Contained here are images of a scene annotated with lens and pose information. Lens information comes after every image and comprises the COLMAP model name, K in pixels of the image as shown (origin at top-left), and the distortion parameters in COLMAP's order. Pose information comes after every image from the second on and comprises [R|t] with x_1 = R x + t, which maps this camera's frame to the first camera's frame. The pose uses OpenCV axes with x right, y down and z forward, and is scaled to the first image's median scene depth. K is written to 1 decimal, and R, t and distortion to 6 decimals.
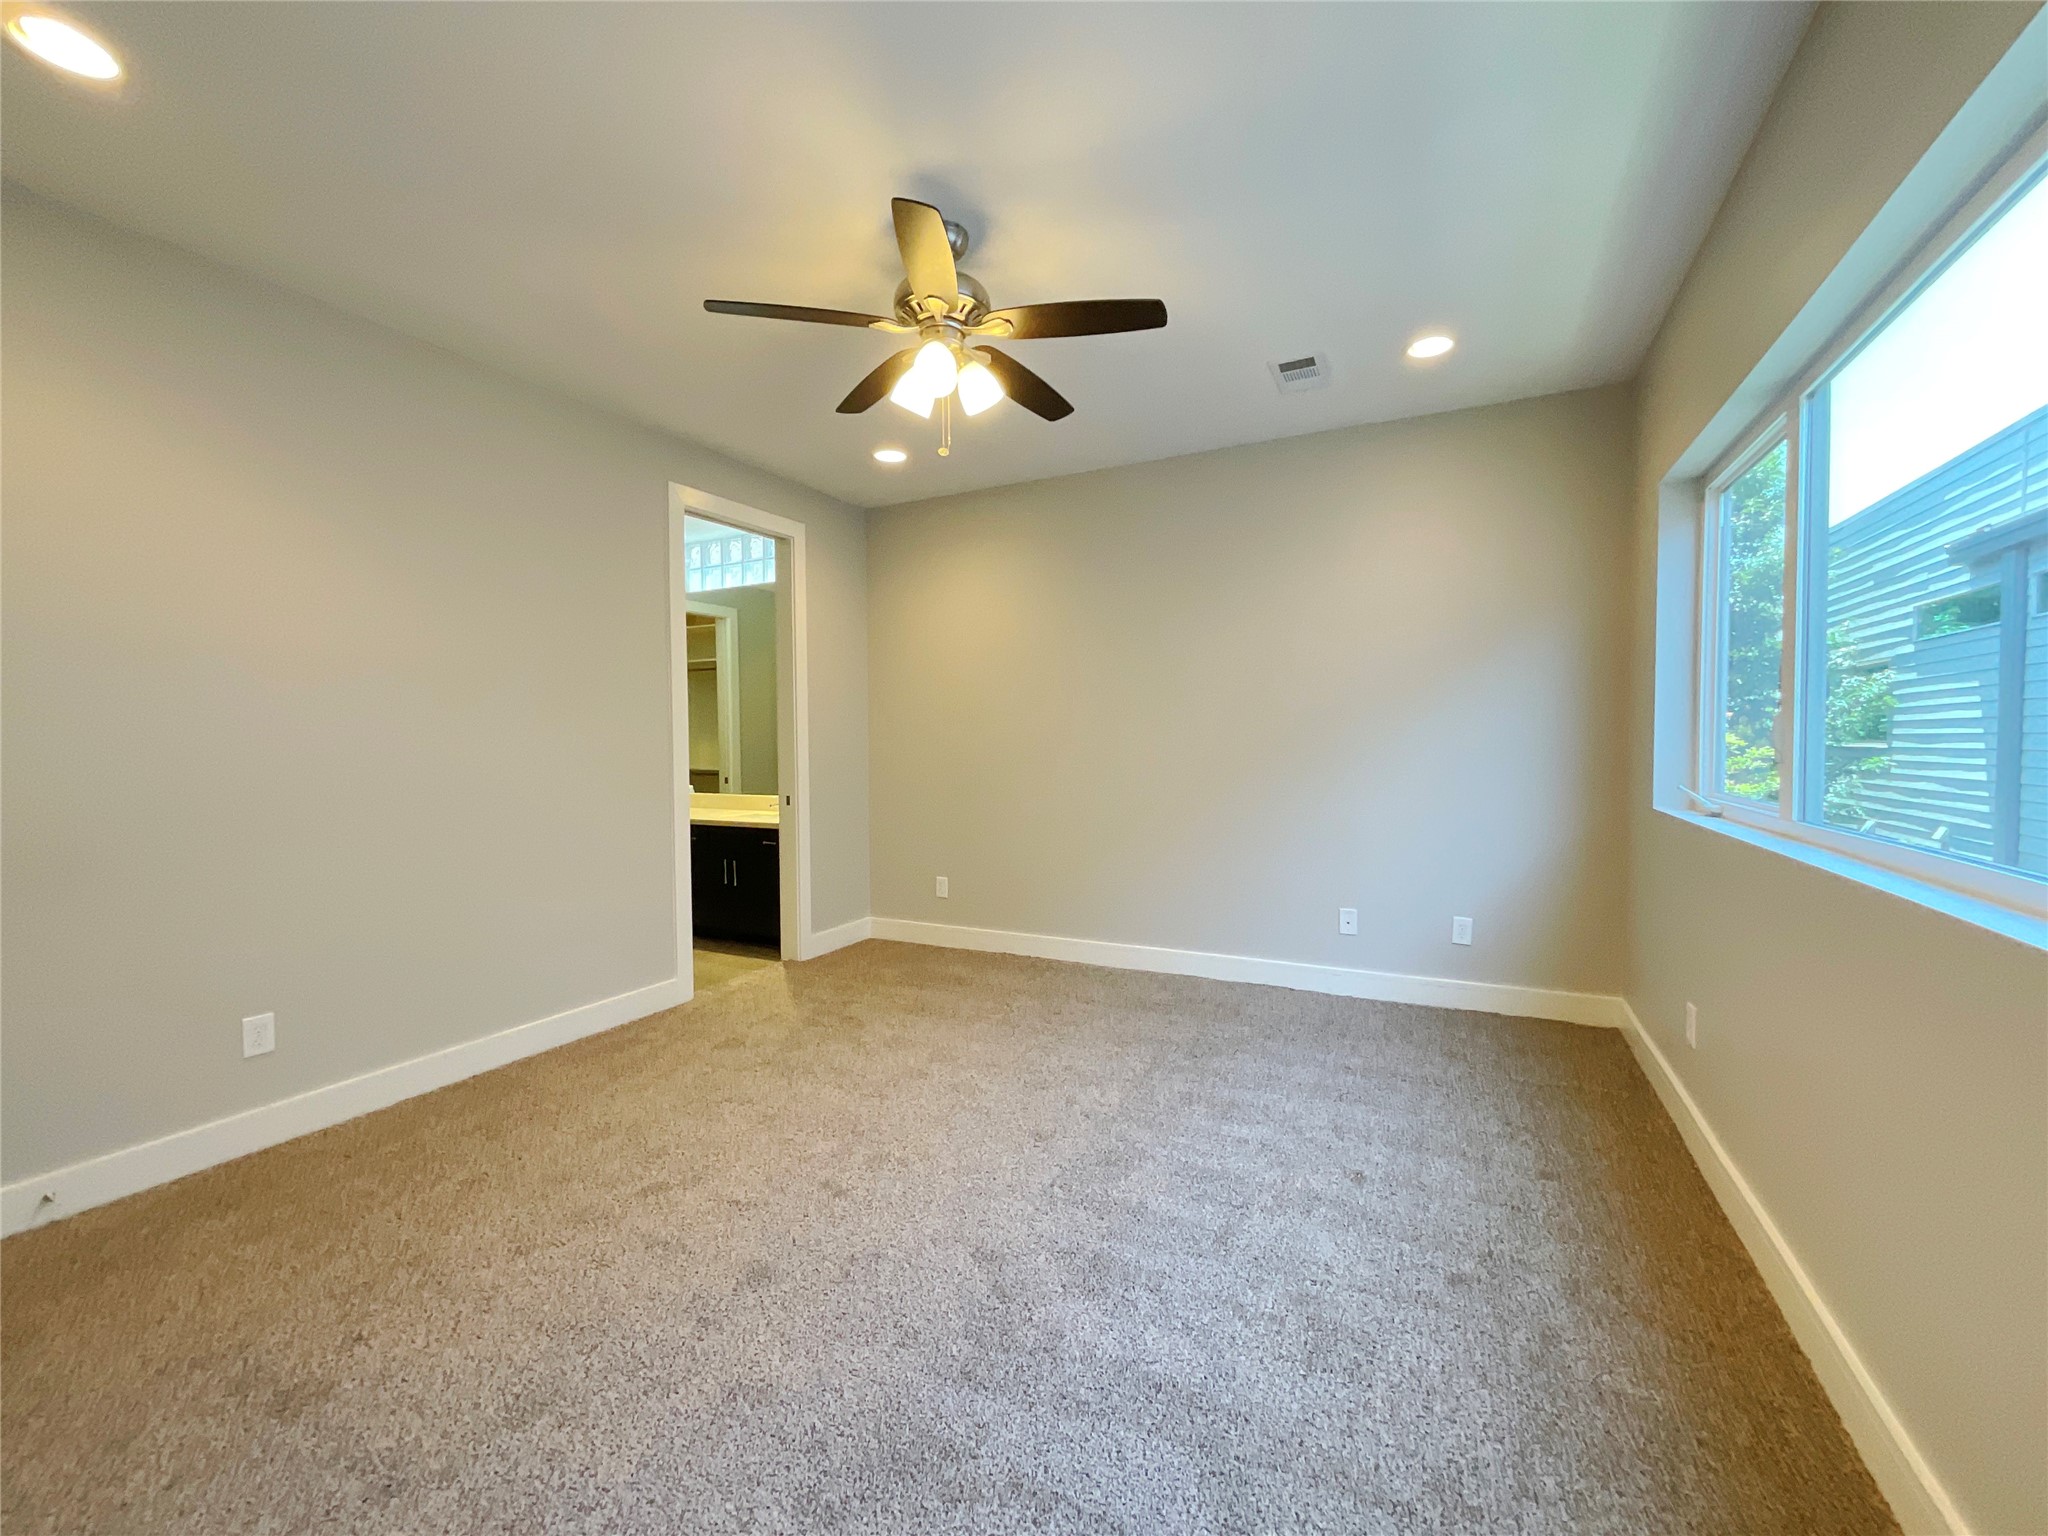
lens RADIAL K [[834.5, 0, 1017.8], [0, 834.5, 772.2], [0, 0, 1]] dist [-0.000409, 0.000253]
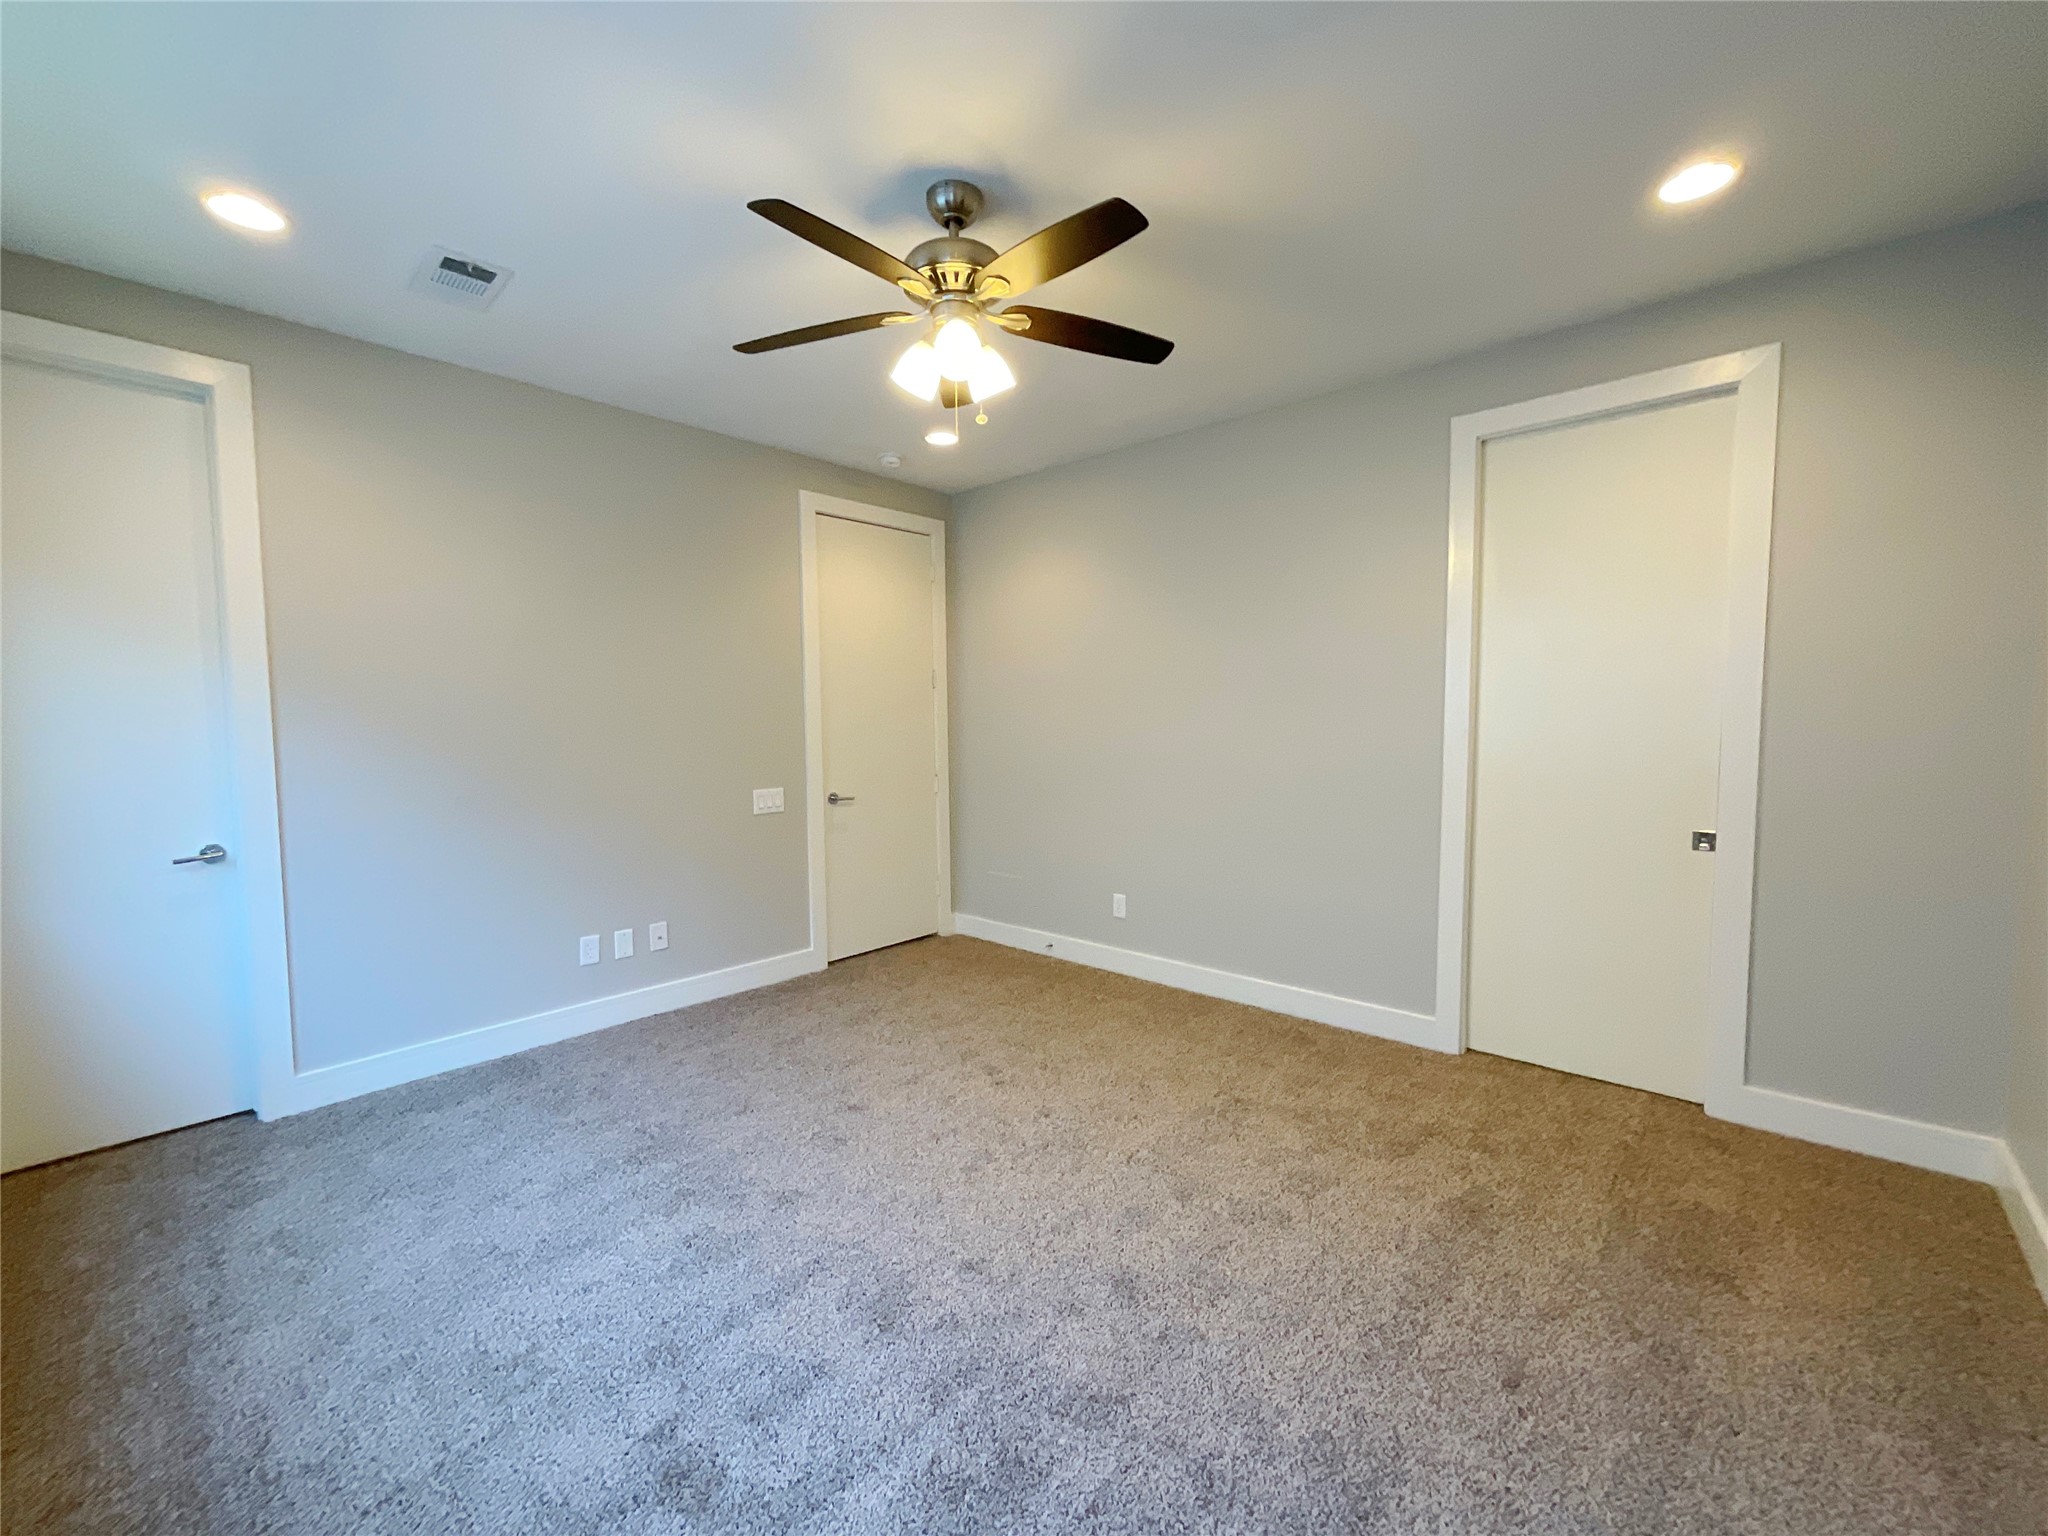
lens RADIAL K [[834.5, 0, 1014.5], [0, 834.5, 765.7], [0, 0, 1]] dist [-0.000409, 0.000253]
pose [[-0.259913, 0.071984, -0.962945, 0.665993], [-0.019635, 0.996617, 0.079801, -0.085983], [0.965432, 0.039648, -0.257620, 1.092301]]
